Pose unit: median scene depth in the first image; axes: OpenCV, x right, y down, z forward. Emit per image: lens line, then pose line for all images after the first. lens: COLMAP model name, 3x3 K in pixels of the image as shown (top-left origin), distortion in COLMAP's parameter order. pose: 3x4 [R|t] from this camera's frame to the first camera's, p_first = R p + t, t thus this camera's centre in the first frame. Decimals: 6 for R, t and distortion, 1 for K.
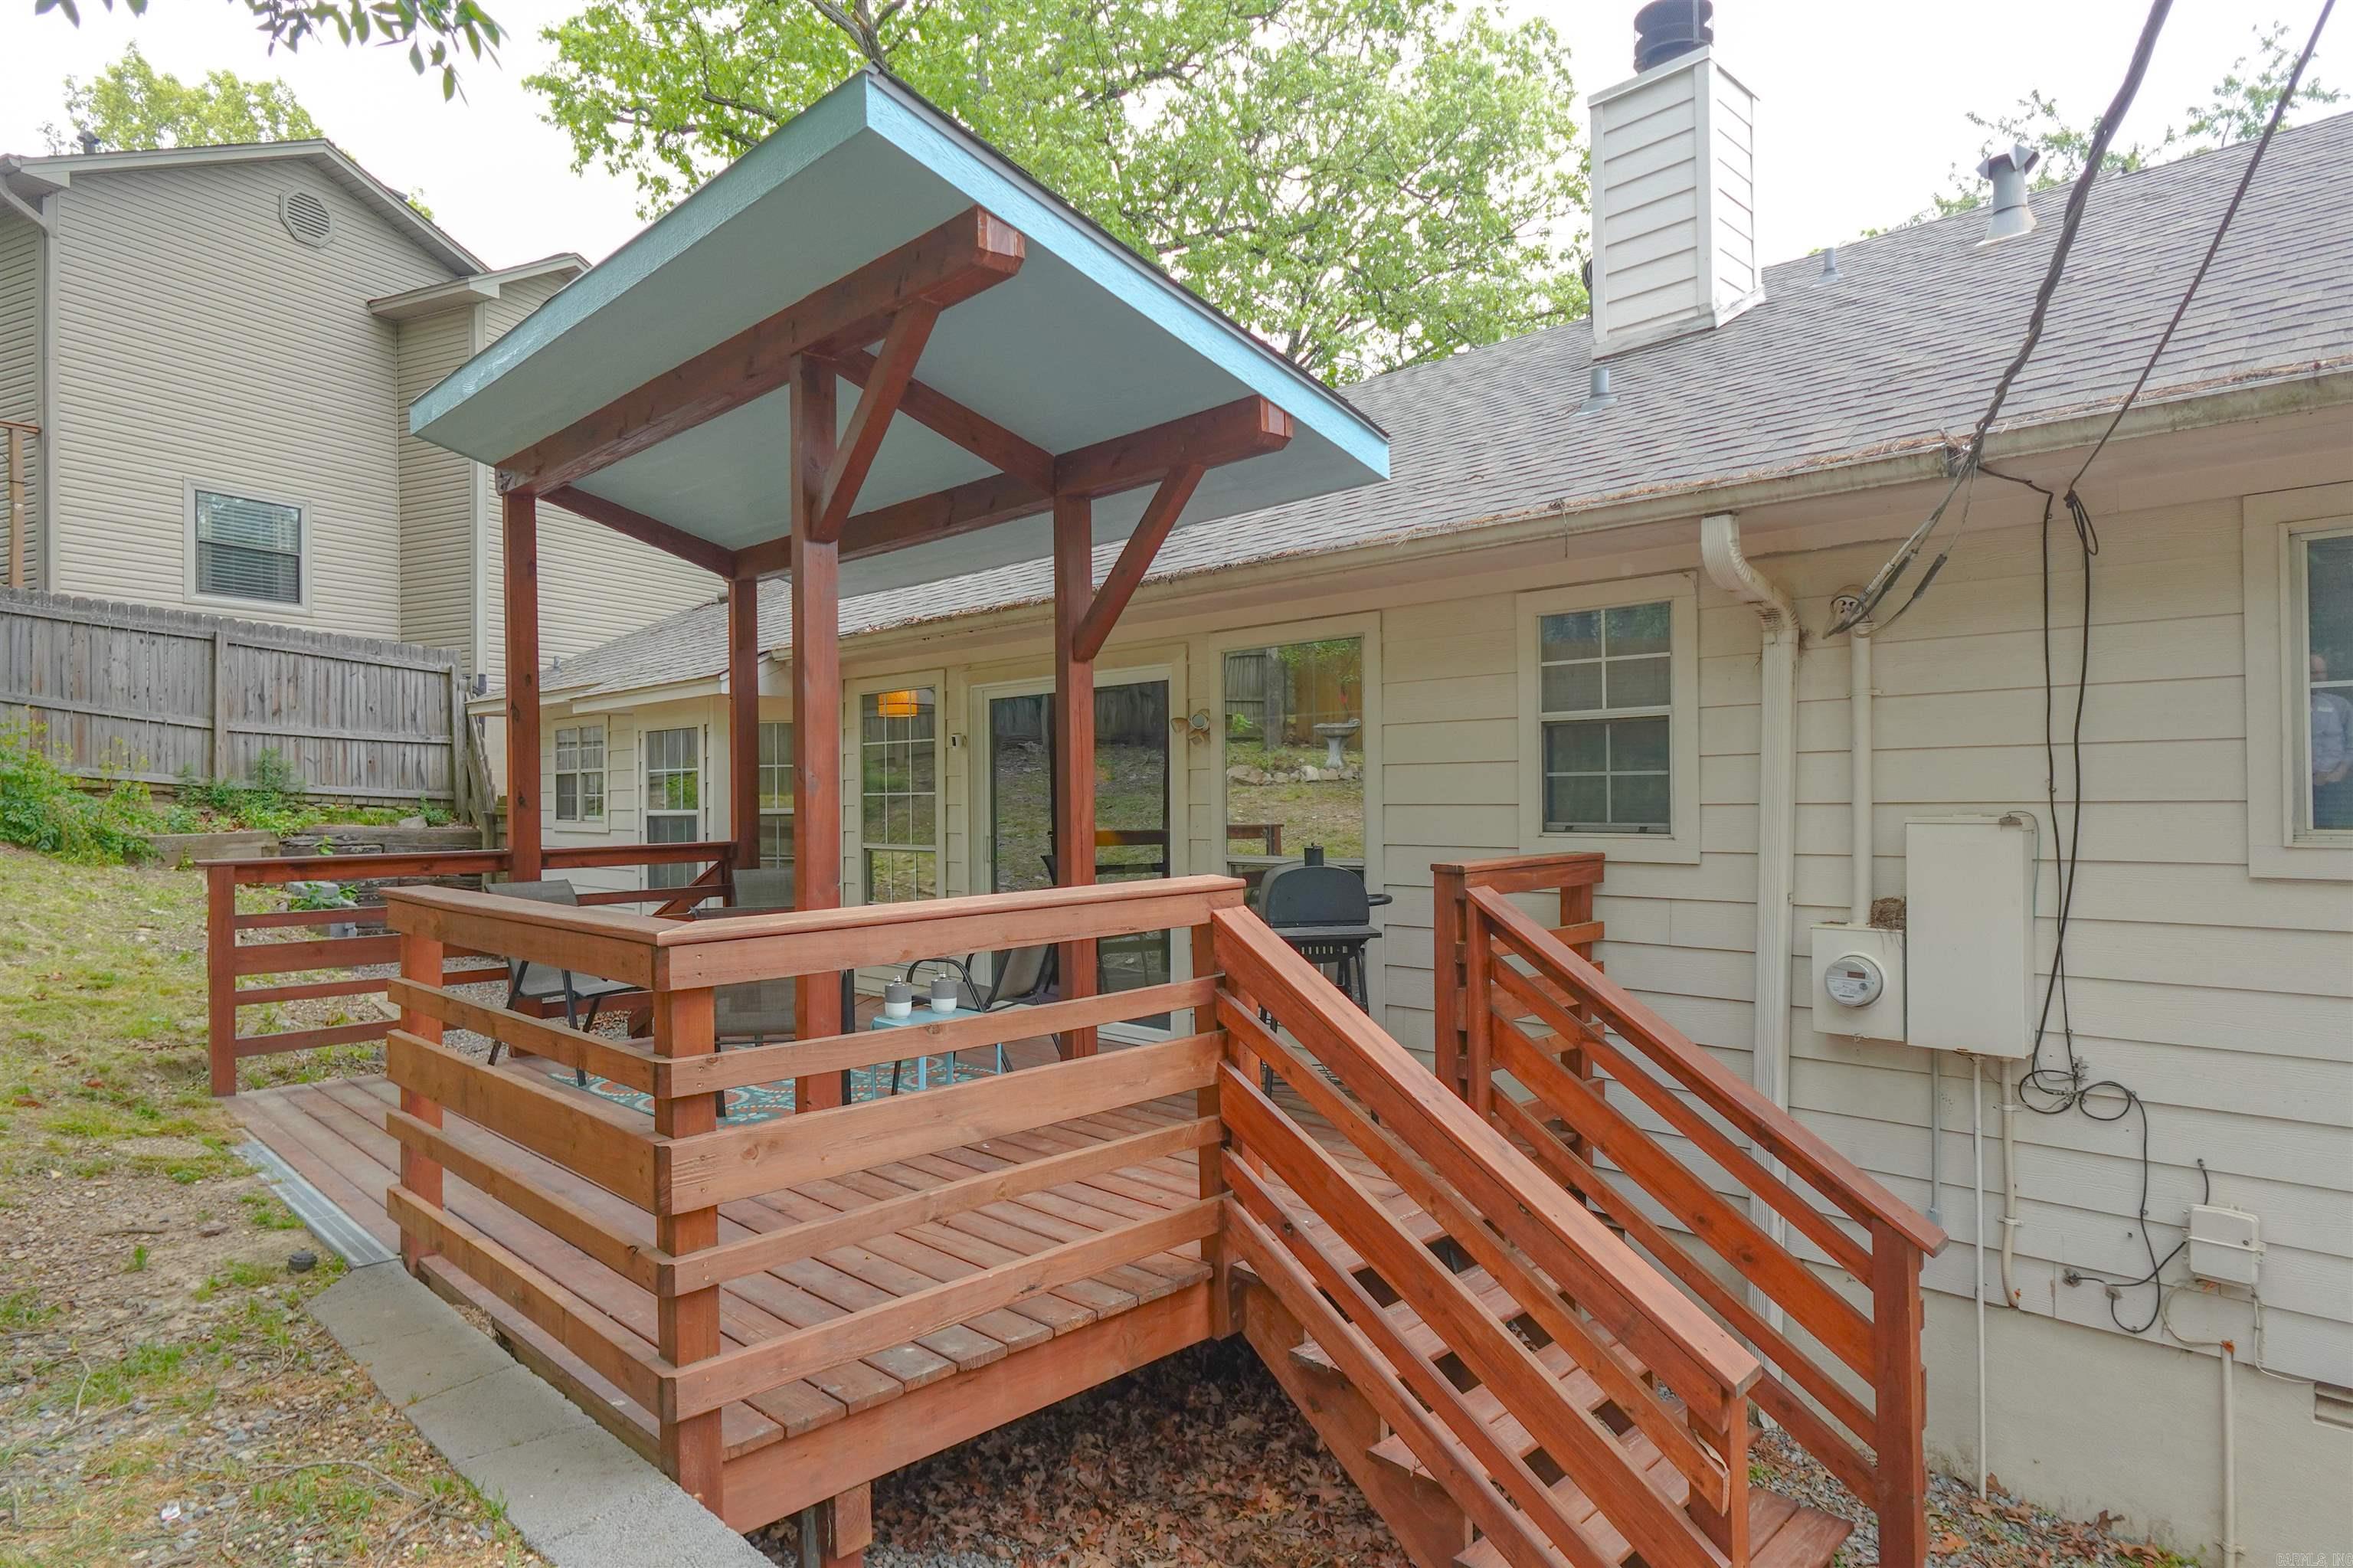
lens RADIAL K [[1340.0, 0, 1181.3], [0, 1340.0, 787.1], [0, 0, 1]] dist [-0.001947, 0.004945]
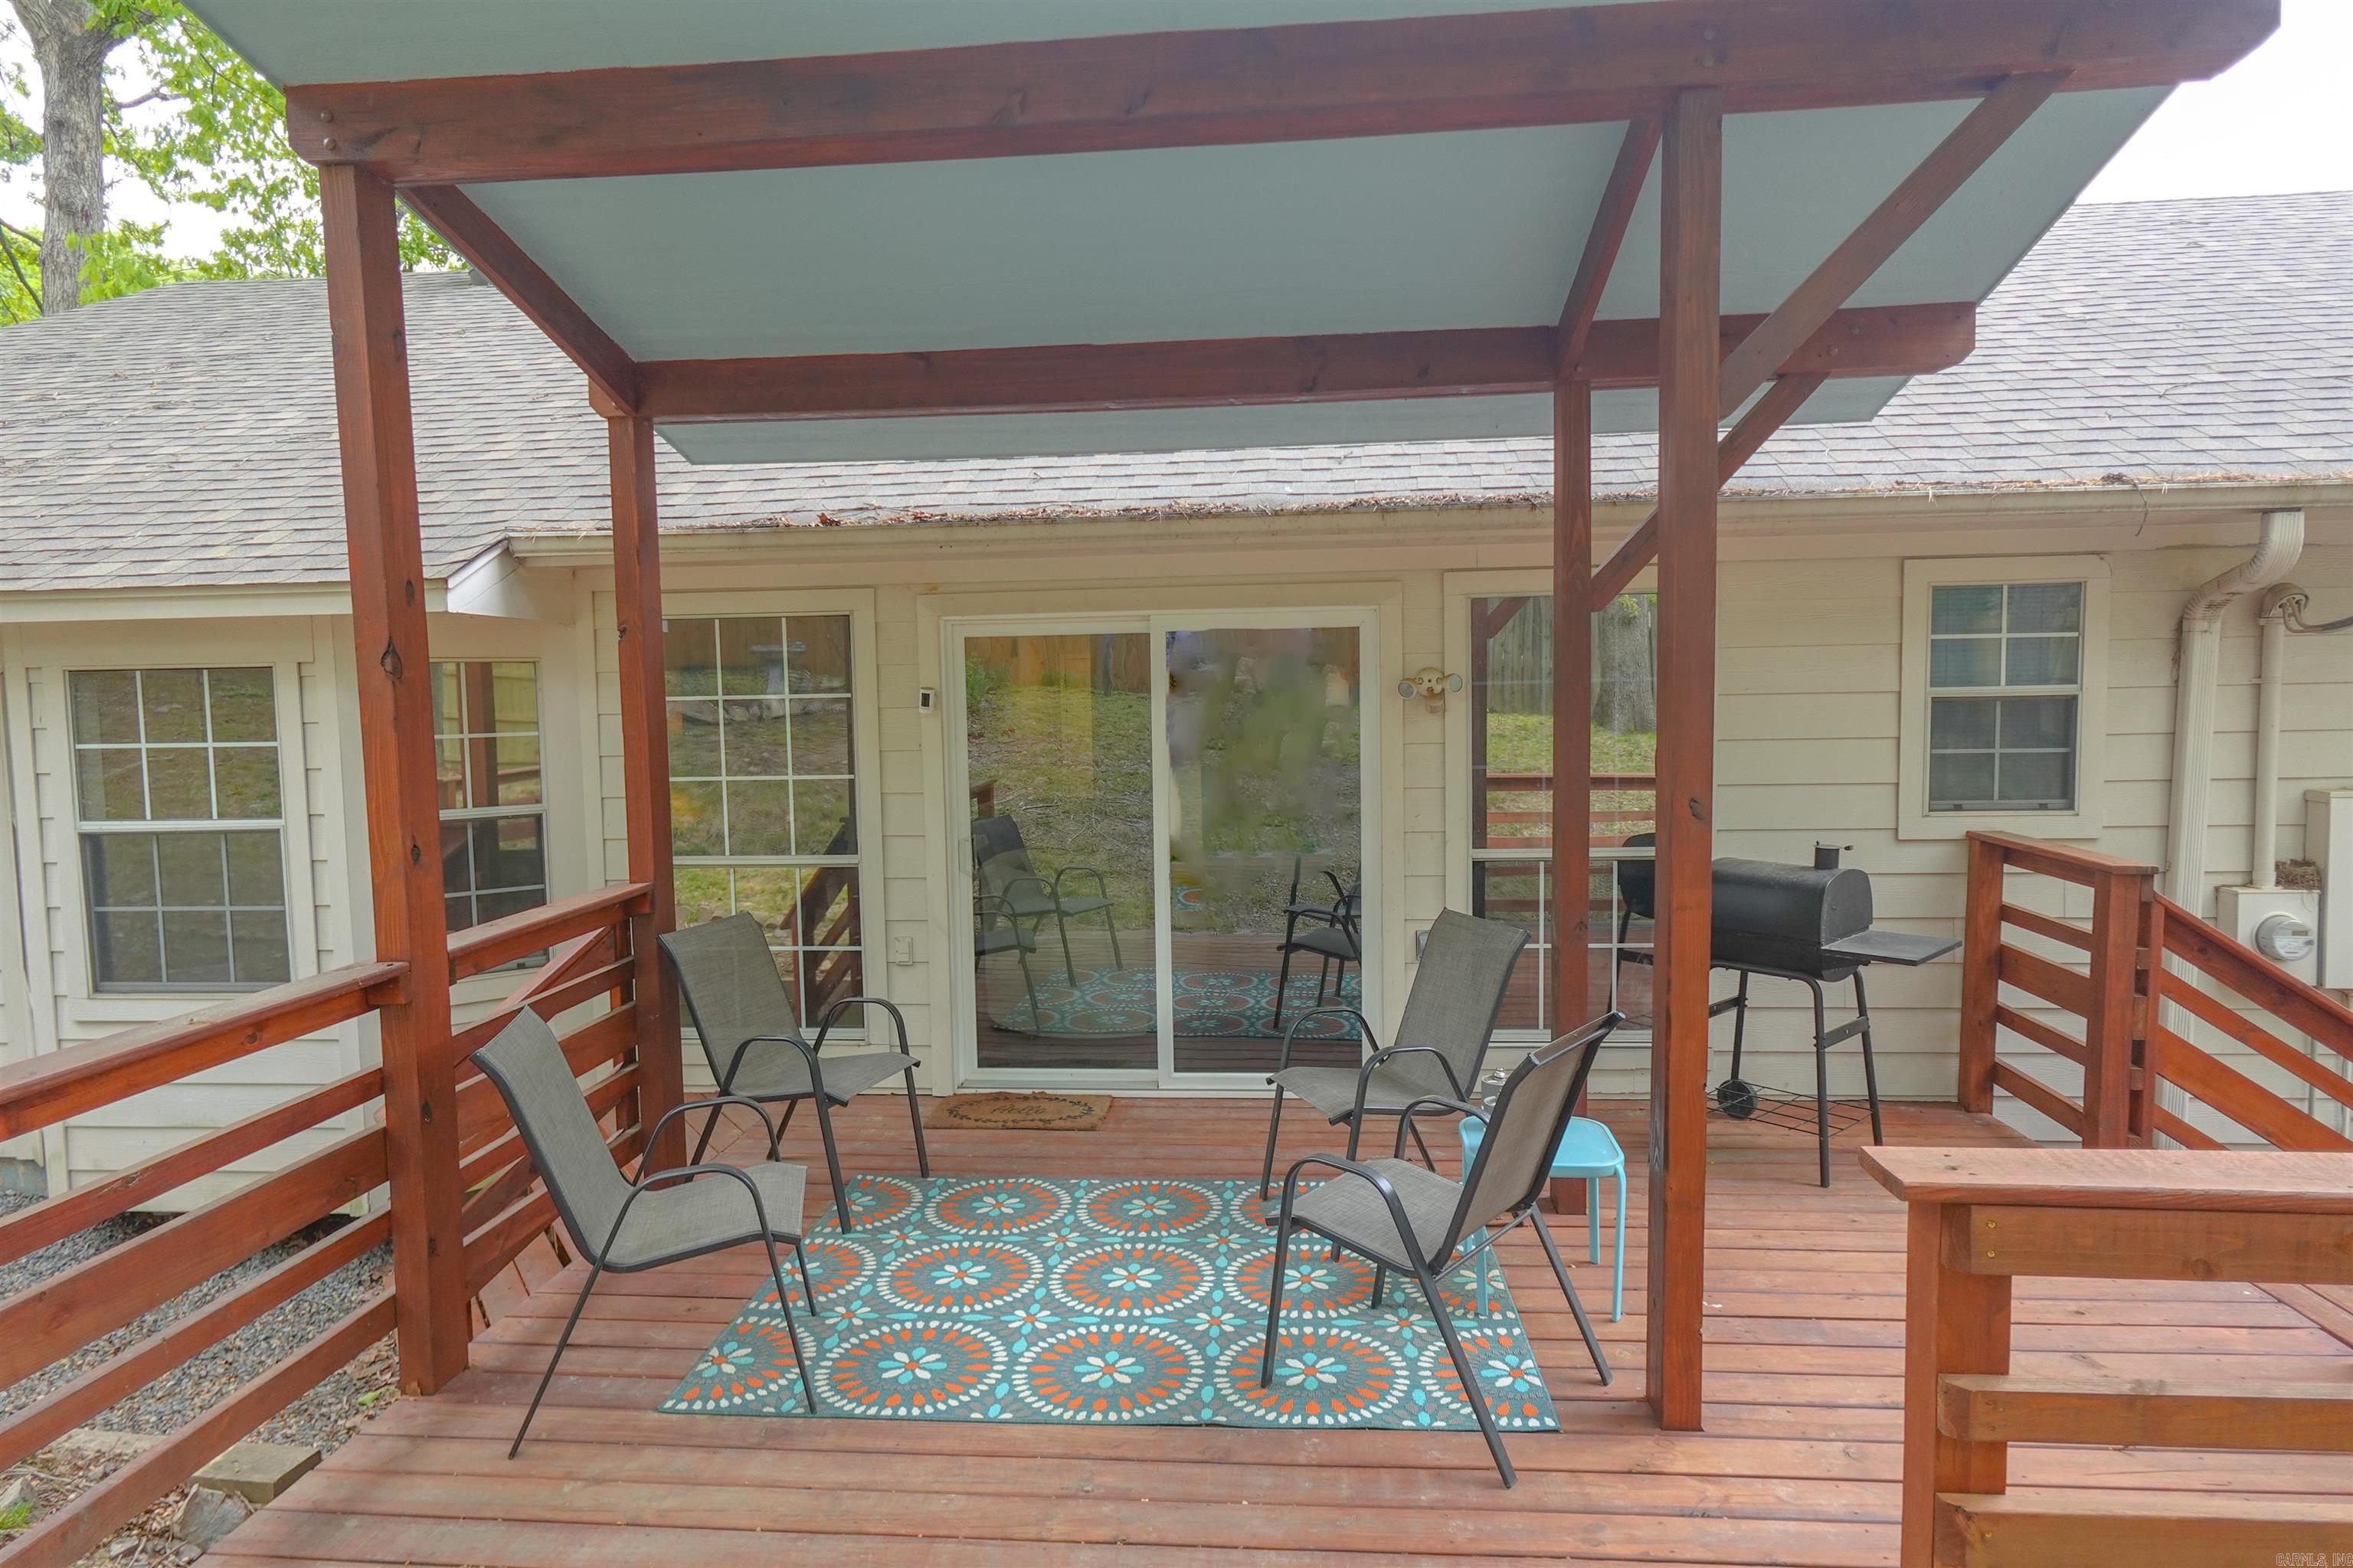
lens RADIAL K [[1340.0, 0, 1178.2], [0, 1340.0, 788.8], [0, 0, 1]] dist [-0.001947, 0.004945]
pose [[0.760138, -0.046712, 0.648081, -0.304757], [0.006637, 0.997919, 0.064143, -0.019300], [-0.649728, -0.044456, 0.758866, 0.246457]]
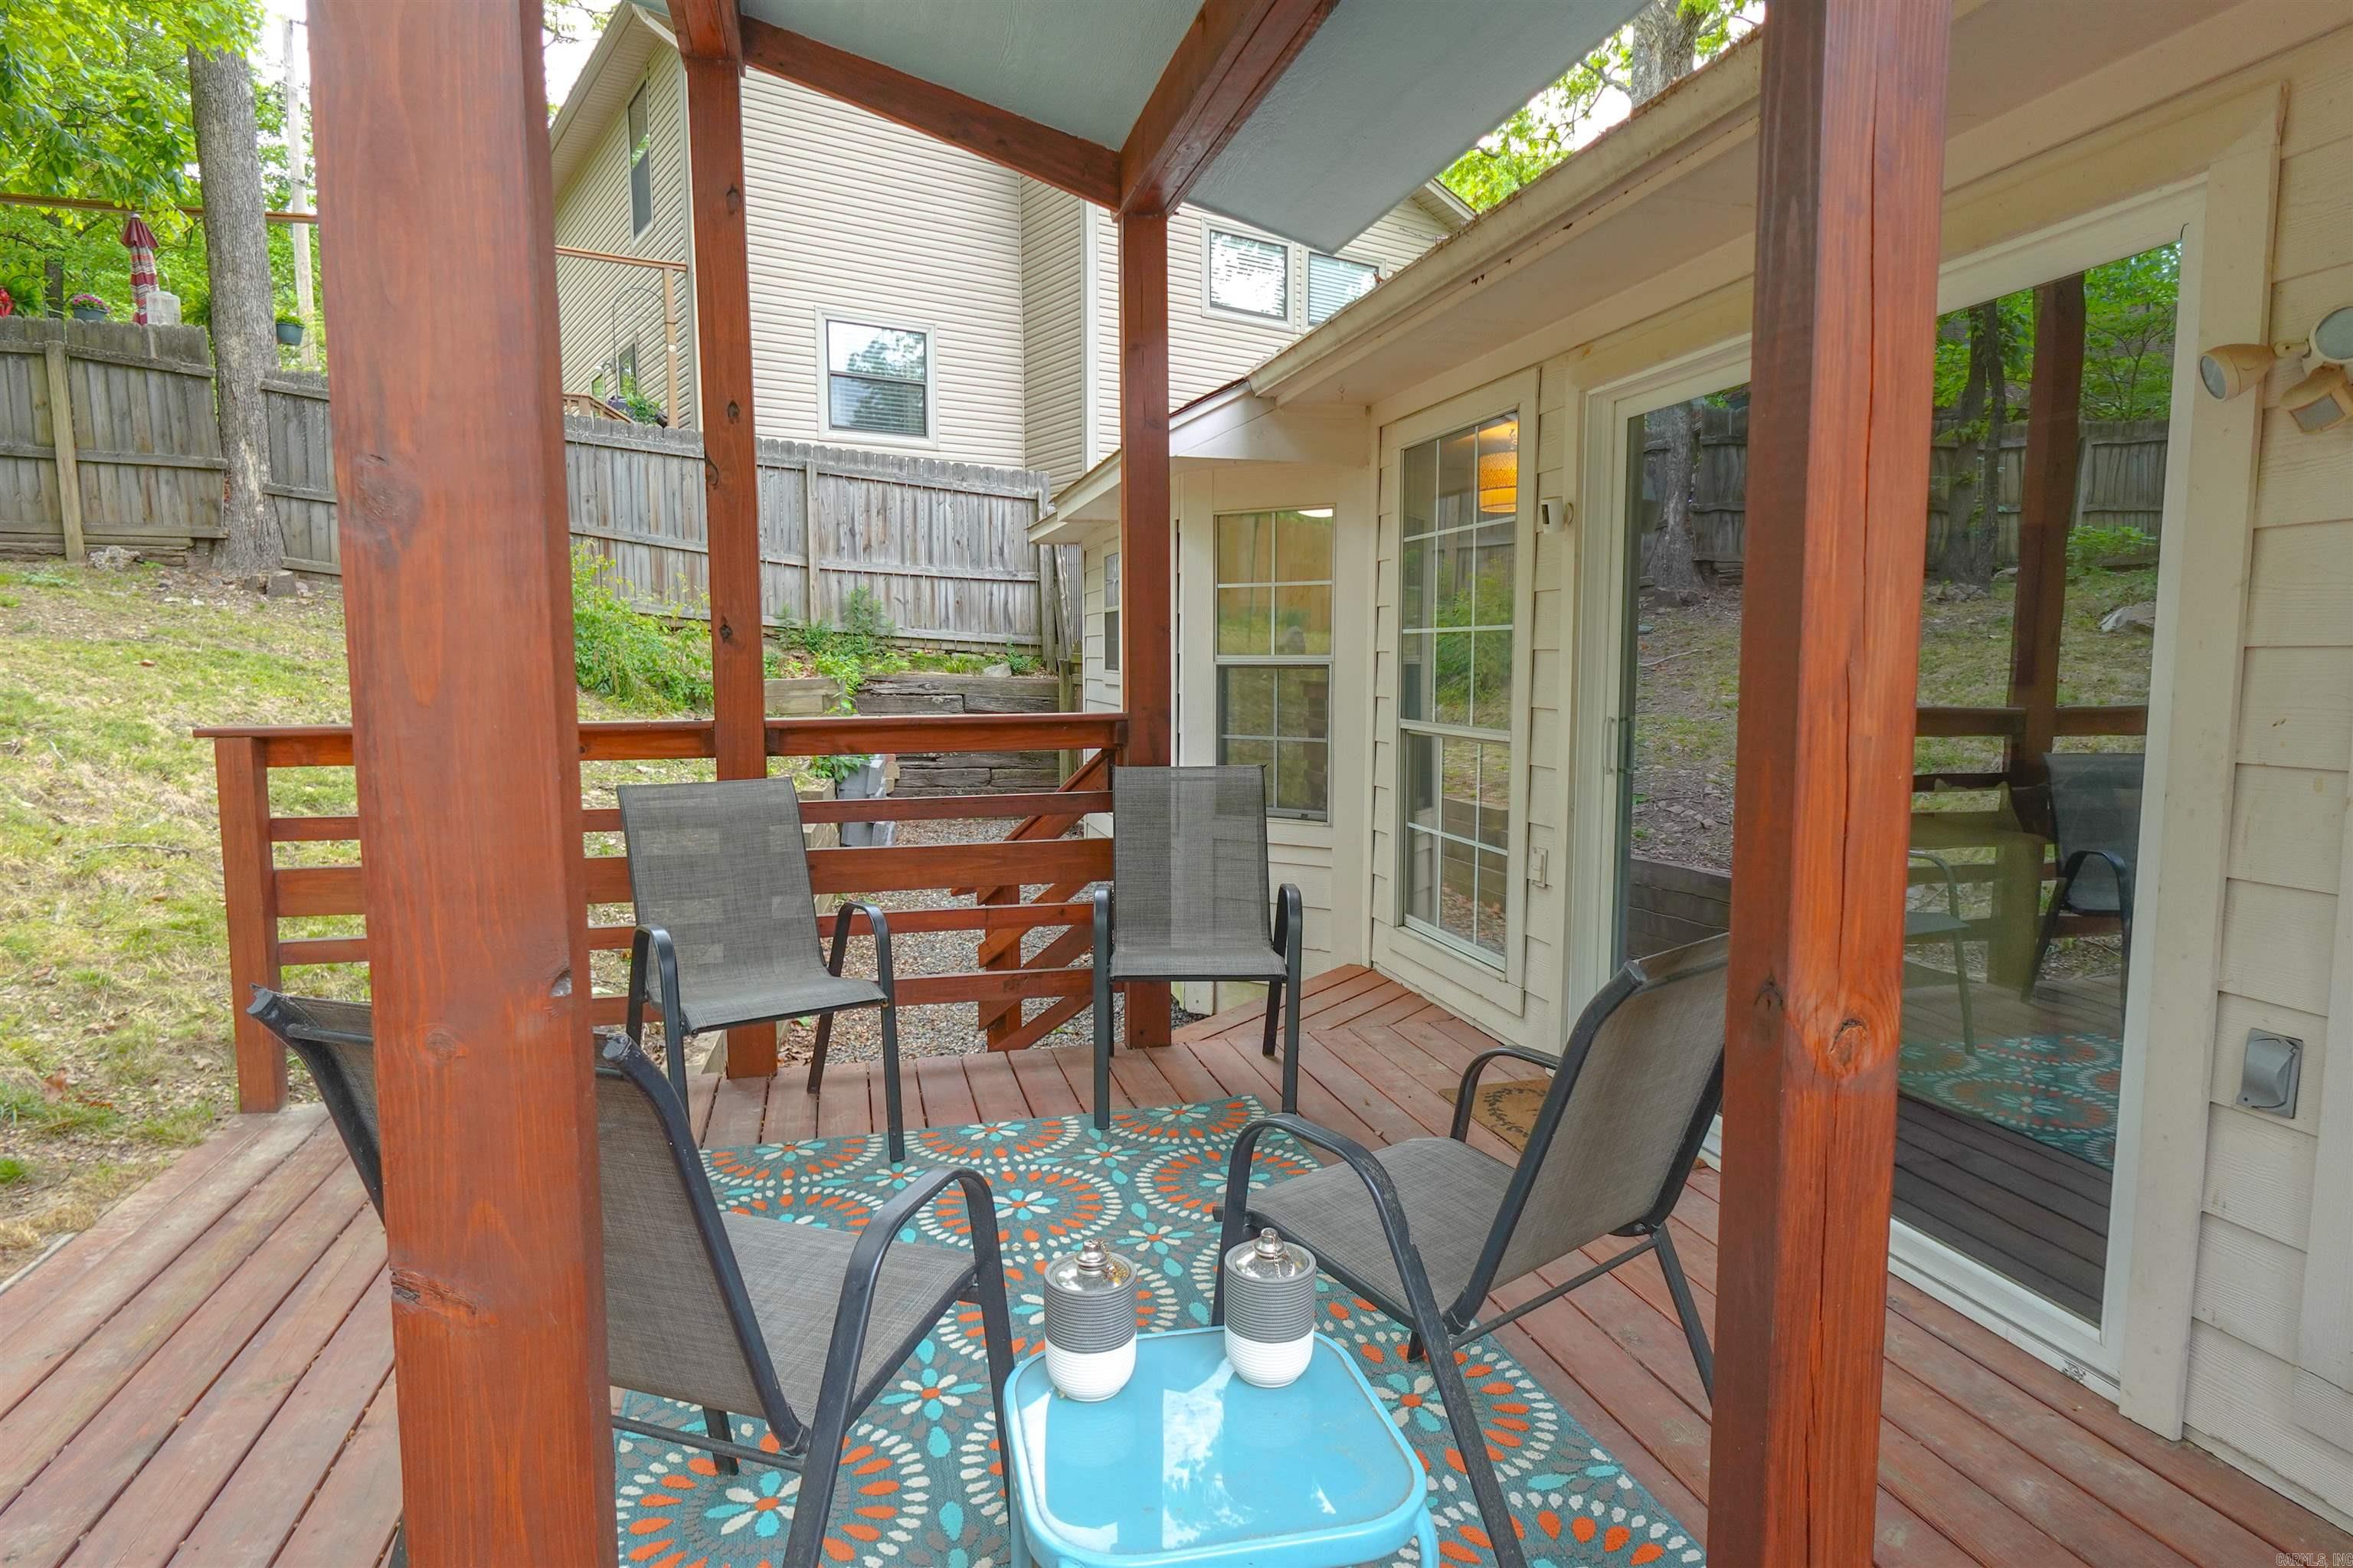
lens RADIAL K [[1340.0, 0, 1174.2], [0, 1340.0, 783.2], [0, 0, 1]] dist [-0.001947, 0.004945]
pose [[0.863742, 0.057186, -0.500680, -0.024871], [-0.004417, 0.994361, 0.105953, 0.006524], [0.503915, -0.089304, 0.859124, 0.314644]]
